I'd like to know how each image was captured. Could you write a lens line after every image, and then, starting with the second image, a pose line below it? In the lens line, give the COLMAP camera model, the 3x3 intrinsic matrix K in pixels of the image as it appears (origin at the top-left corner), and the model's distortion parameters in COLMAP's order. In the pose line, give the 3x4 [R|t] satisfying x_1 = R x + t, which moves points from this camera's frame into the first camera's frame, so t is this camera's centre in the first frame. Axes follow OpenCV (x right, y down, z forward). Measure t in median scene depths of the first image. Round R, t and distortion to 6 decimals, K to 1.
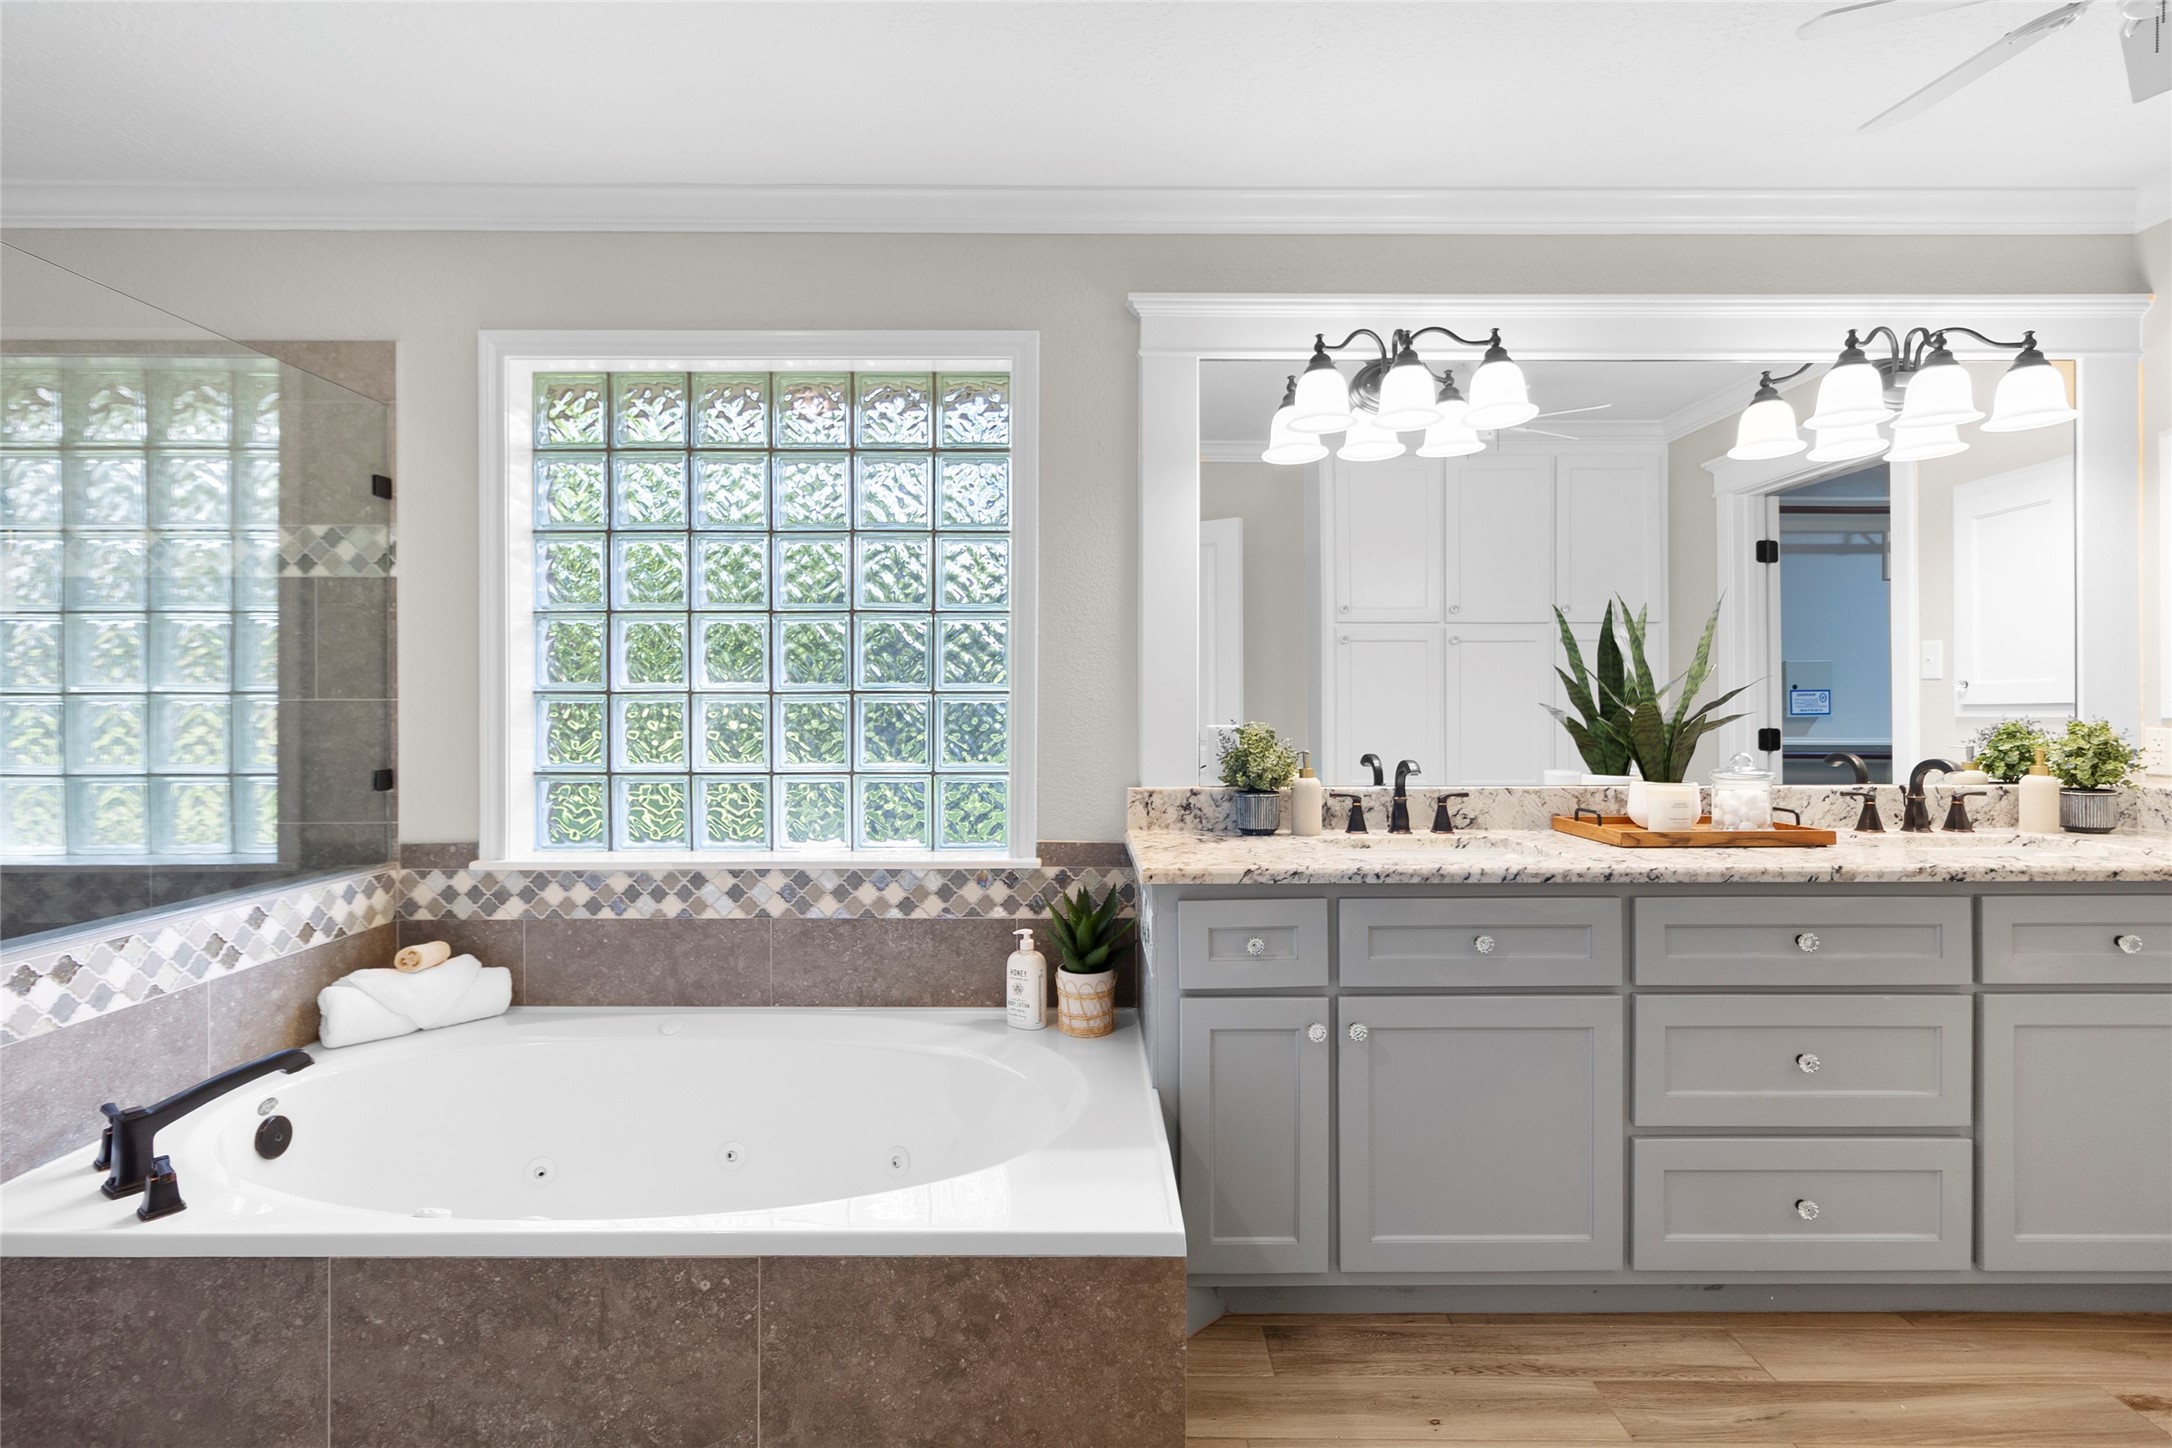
lens RADIAL K [[1012.8, 0, 1095.6], [0, 1012.8, 709.1], [0, 0, 1]] dist [0.001915, 0.000695]
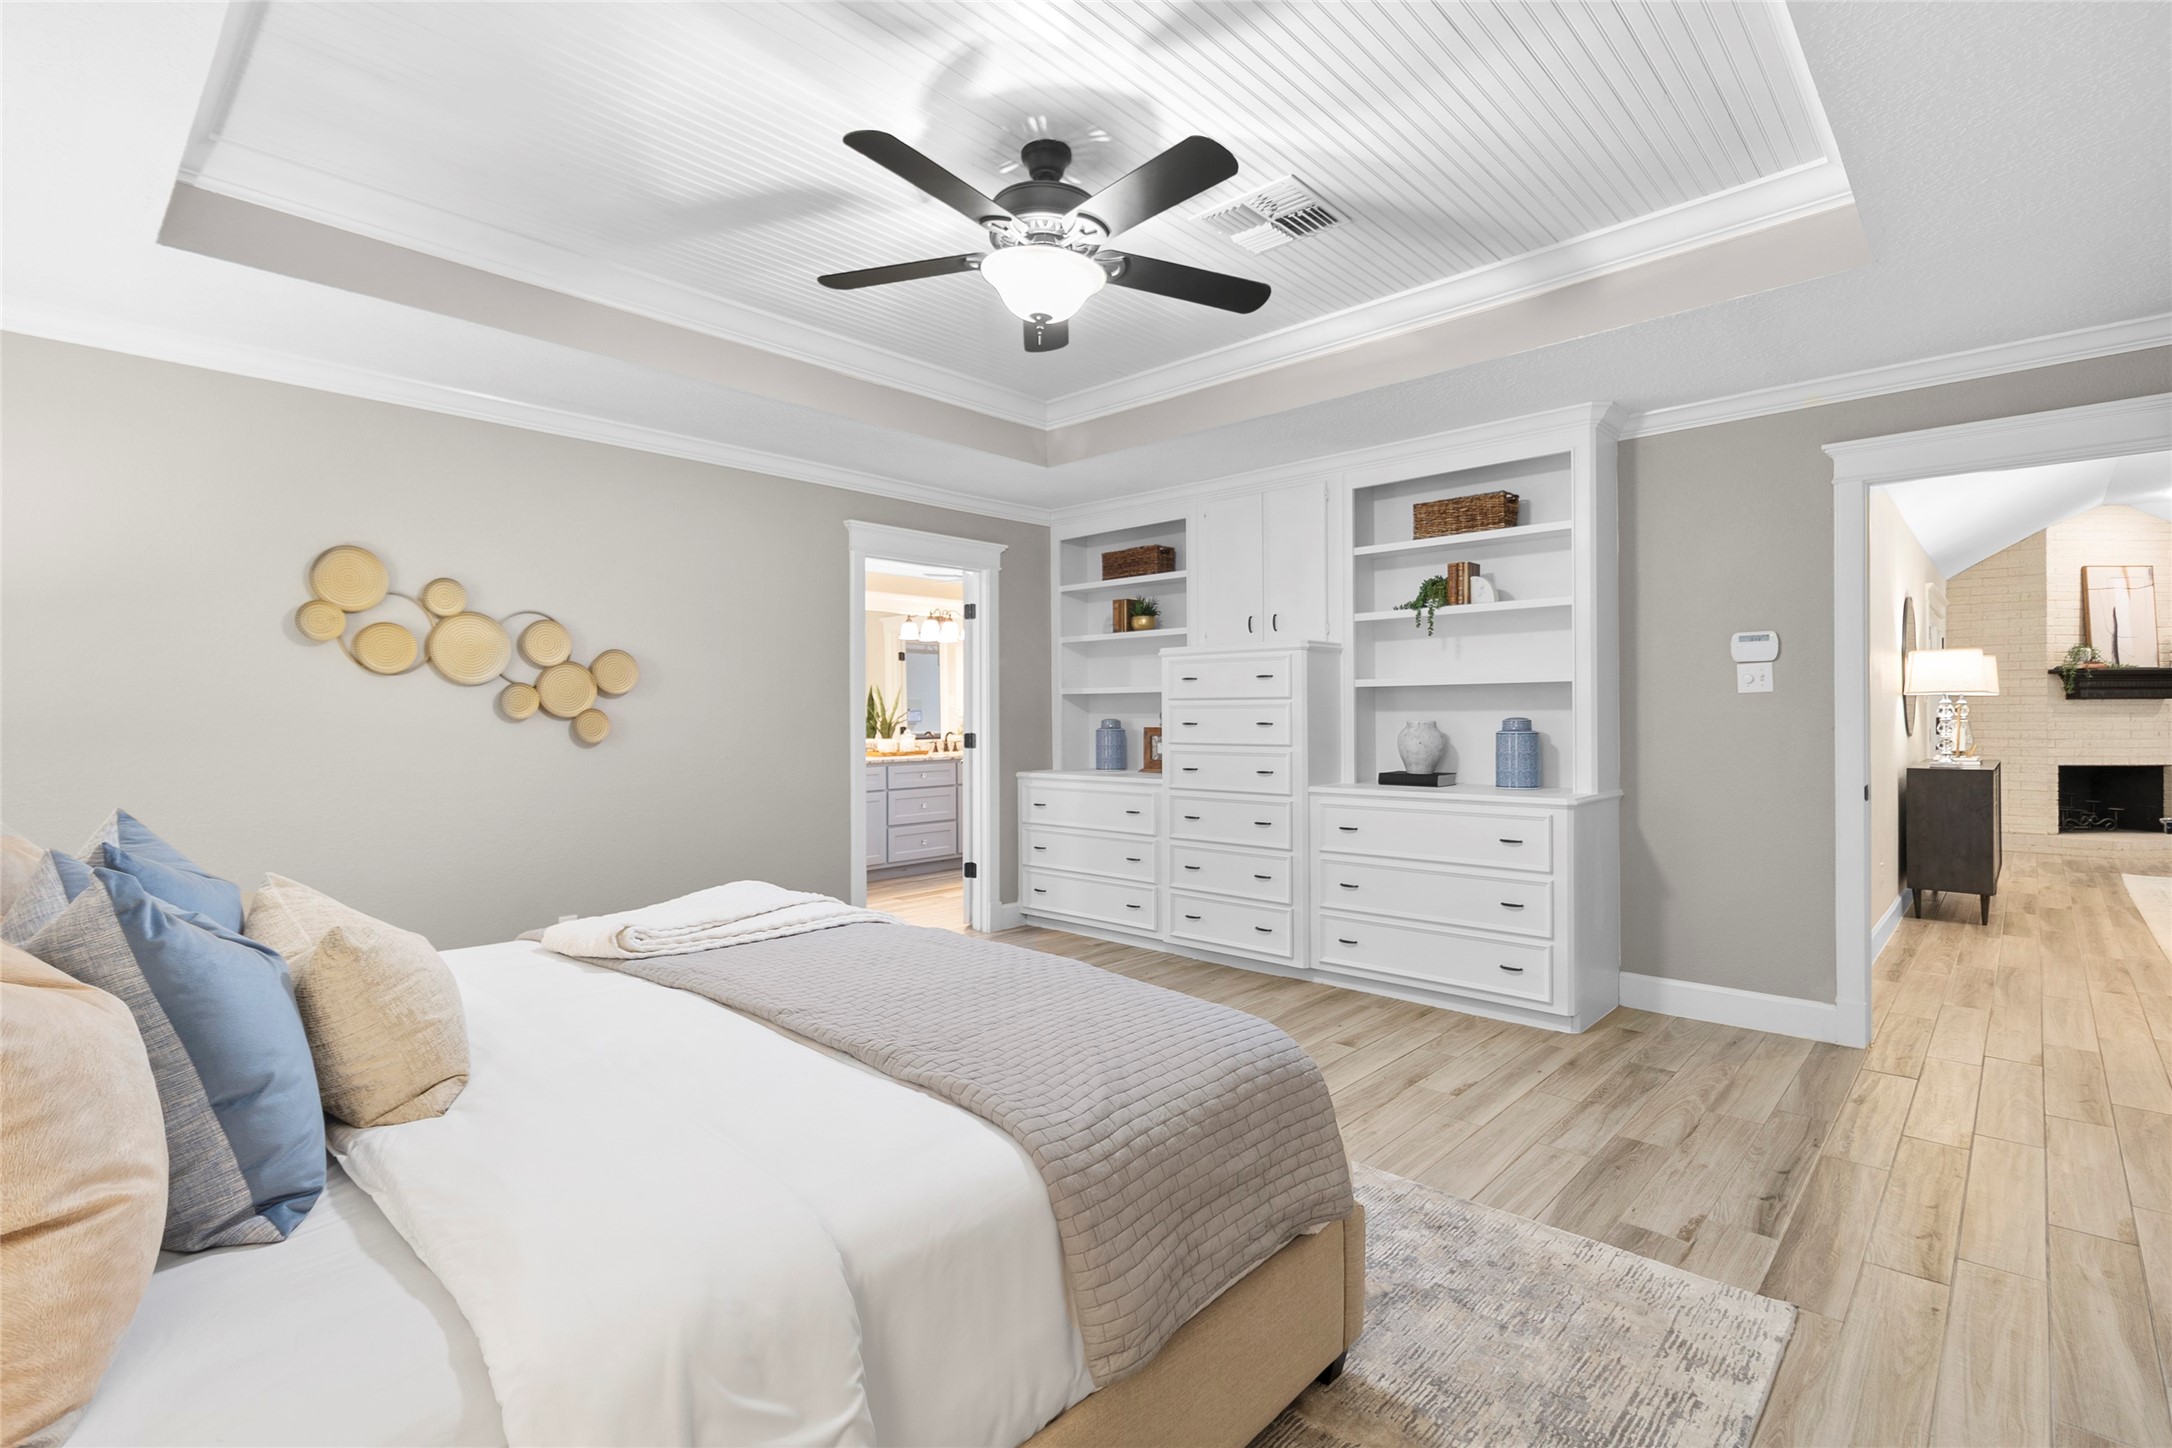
lens RADIAL K [[1012.8, 0, 1095.6], [0, 1012.8, 709.1], [0, 0, 1]] dist [0.001915, 0.000695]
pose [[0.686358, 0.001282, 0.727263, -1.357376], [0.008940, 0.999908, -0.010200, 0.010806], [-0.727209, 0.013503, 0.686283, -1.746669]]
